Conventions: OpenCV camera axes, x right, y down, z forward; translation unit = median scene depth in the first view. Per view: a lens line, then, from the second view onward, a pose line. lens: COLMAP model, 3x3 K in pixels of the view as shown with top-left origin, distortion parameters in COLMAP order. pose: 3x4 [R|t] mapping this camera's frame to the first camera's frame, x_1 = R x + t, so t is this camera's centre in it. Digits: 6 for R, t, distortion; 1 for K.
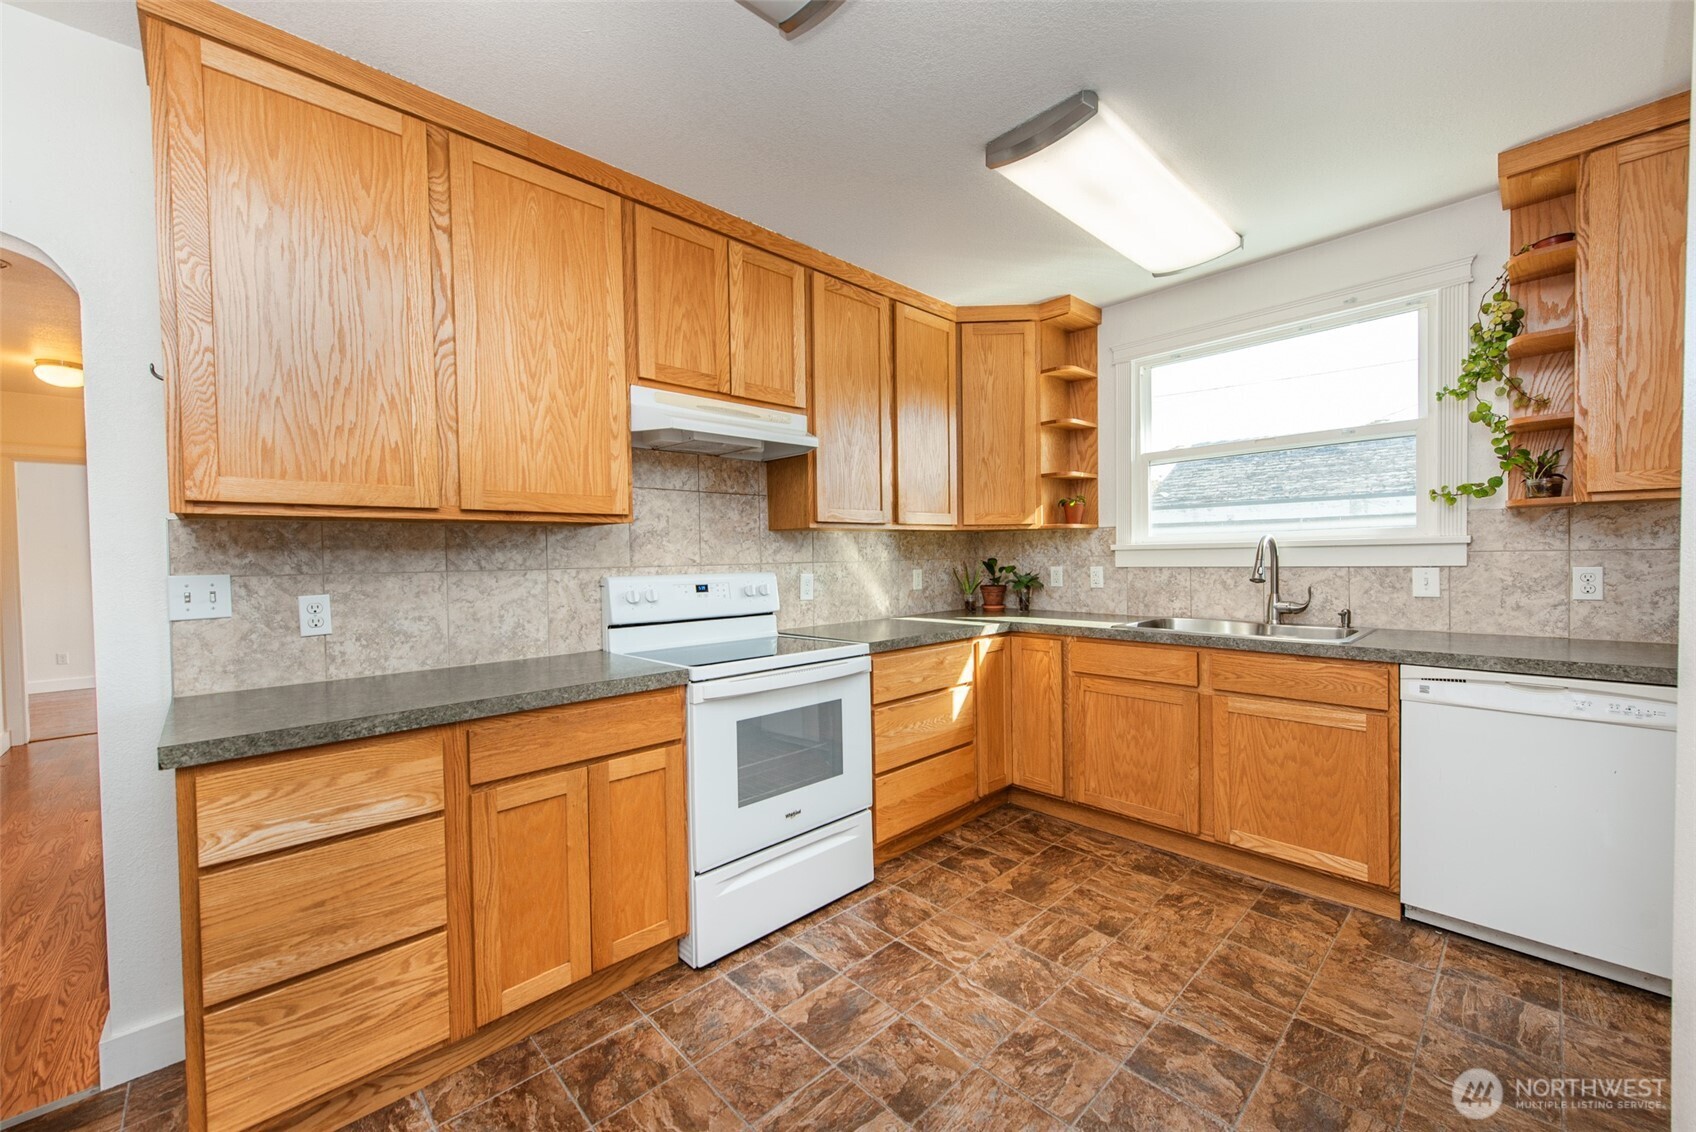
lens RADIAL K [[657.6, 0, 845.6], [0, 657.6, 567.2], [0, 0, 1]] dist [-0.001202, -0.000150]
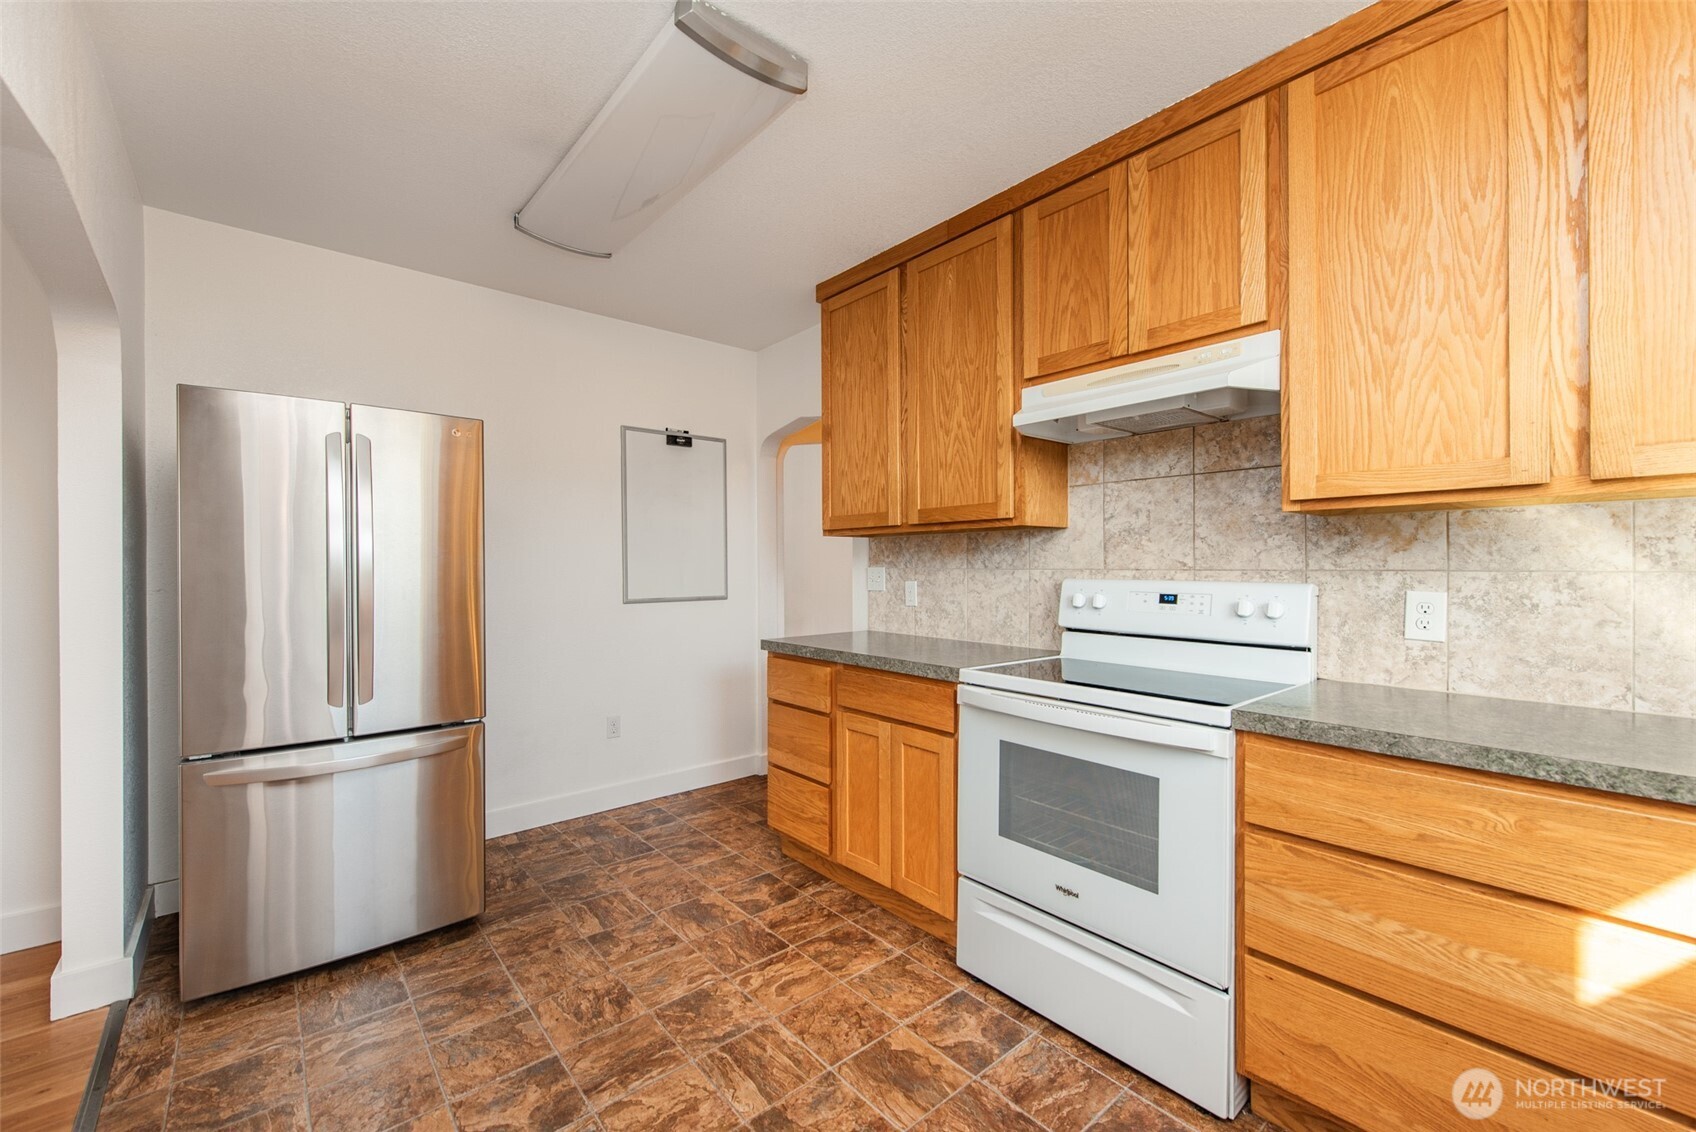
lens RADIAL K [[742.1, 0, 845.5], [0, 742.1, 561.8], [0, 0, 1]] dist [0.060516, -0.029789]
pose [[-0.091606, 0.007116, -0.995770, 0.852150], [-0.020938, 0.999740, 0.009070, -0.014858], [0.995575, 0.021680, -0.091433, 0.836391]]
